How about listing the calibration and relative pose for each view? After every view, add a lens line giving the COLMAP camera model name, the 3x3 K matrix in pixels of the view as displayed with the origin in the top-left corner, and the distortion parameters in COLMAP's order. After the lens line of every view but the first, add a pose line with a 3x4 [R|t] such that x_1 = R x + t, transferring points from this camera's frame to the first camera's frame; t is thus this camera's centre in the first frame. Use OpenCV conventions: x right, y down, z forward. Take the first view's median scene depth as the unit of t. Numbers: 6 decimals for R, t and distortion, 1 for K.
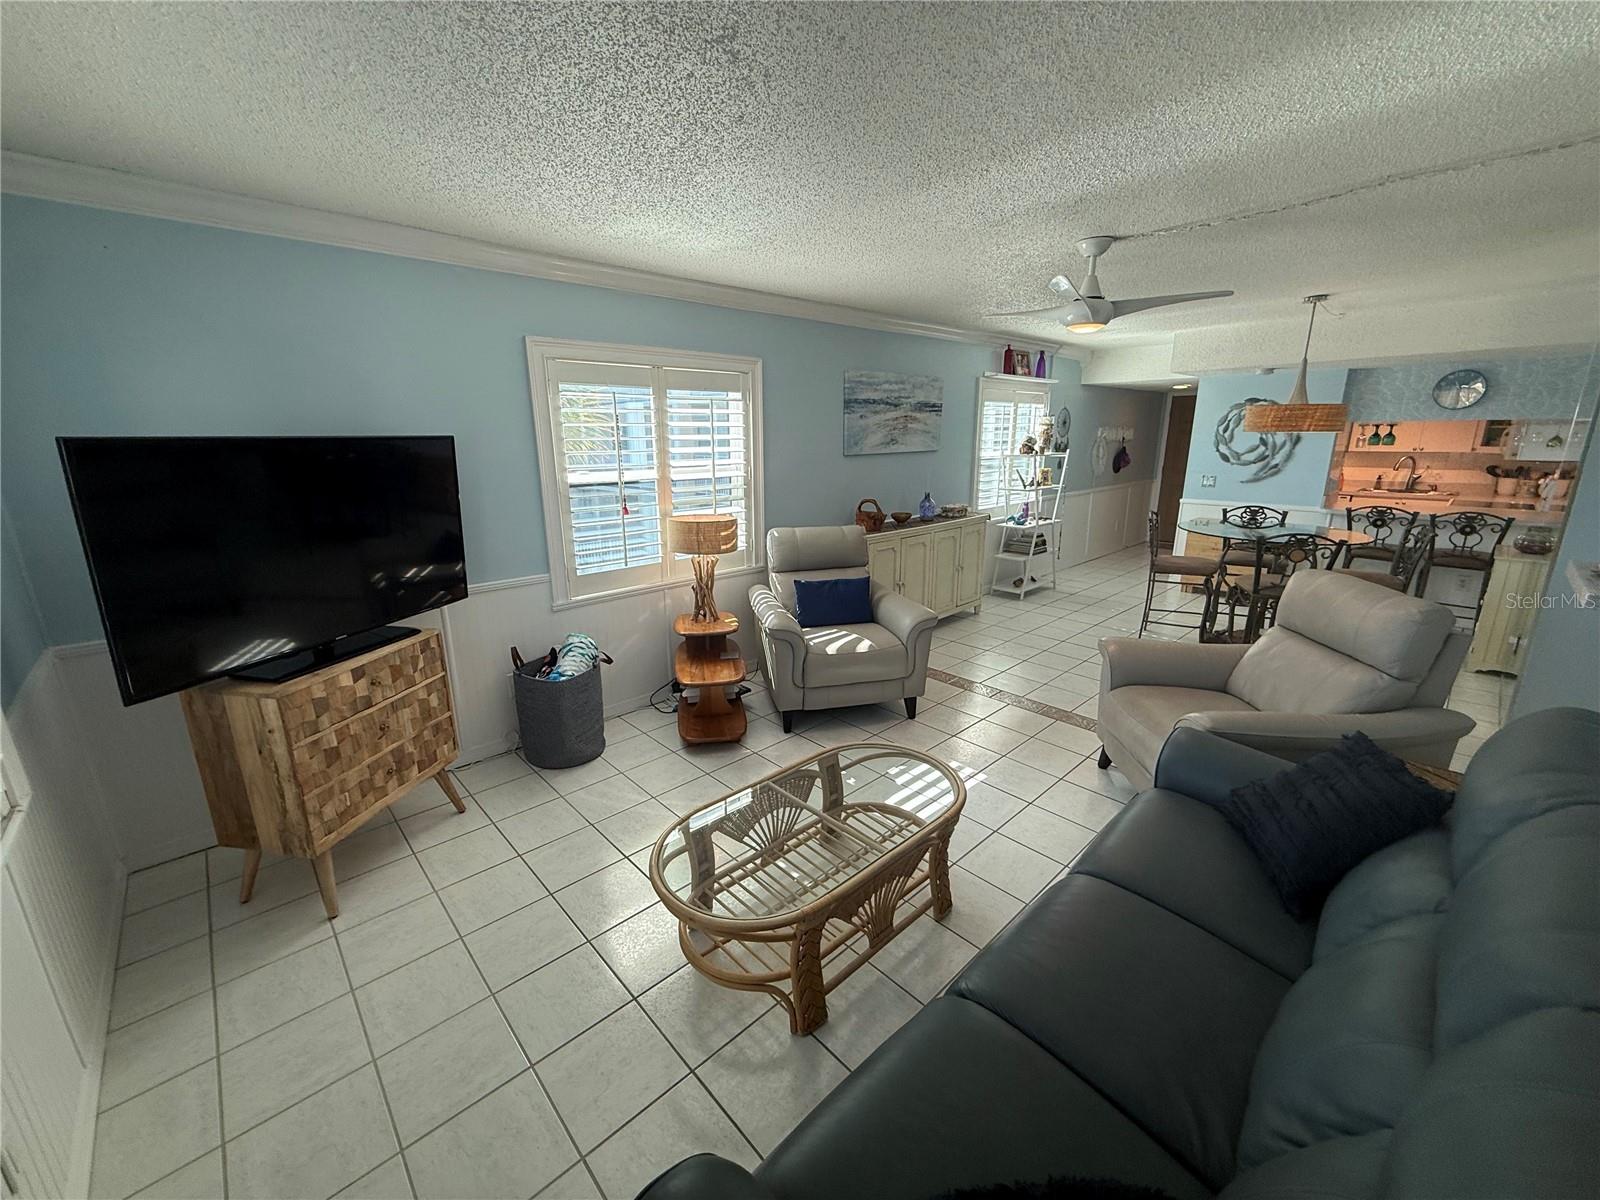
lens RADIAL K [[633.9, 0, 797.6], [0, 633.9, 602.9], [0, 0, 1]] dist [-0.000728, 0.000042]
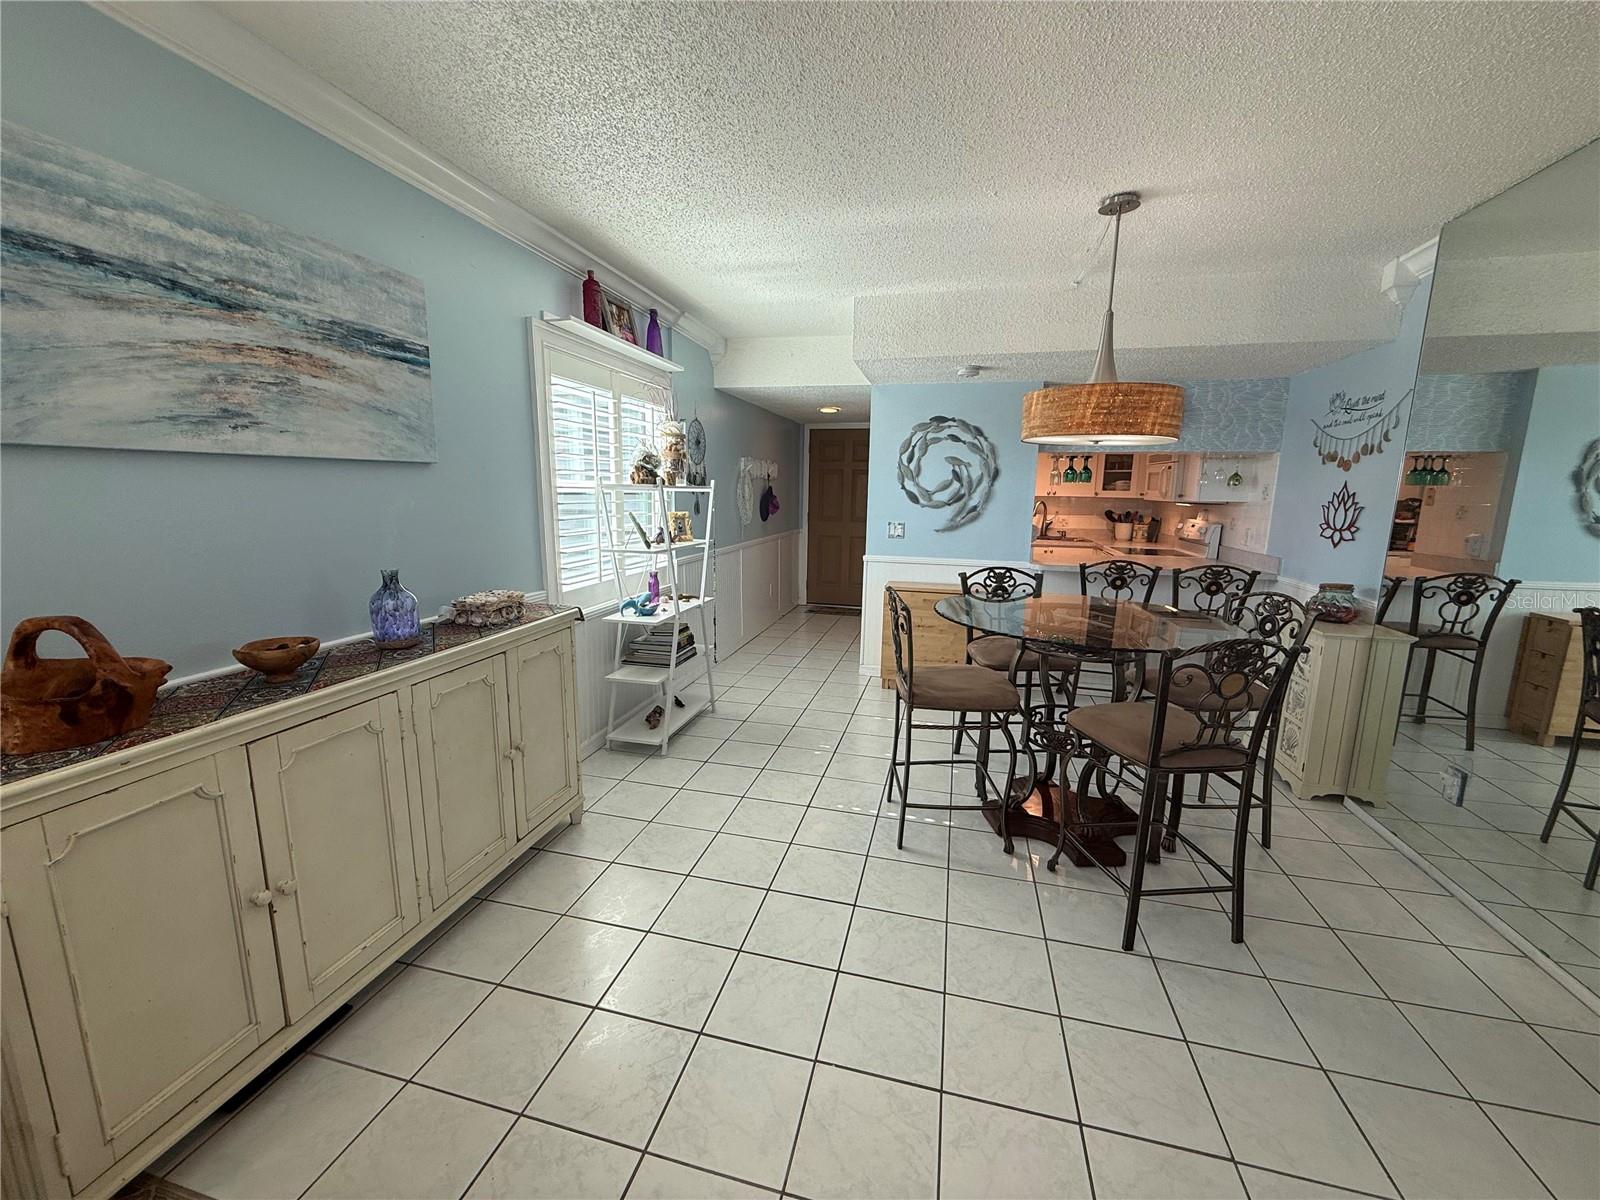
lens RADIAL K [[633.9, 0, 793.4], [0, 633.9, 599.9], [0, 0, 1]] dist [-0.000728, 0.000042]
pose [[0.843658, -0.071321, 0.532123, 0.200236], [0.116566, 0.991827, -0.051876, -0.109496], [-0.524074, 0.105793, 0.845076, 0.563057]]
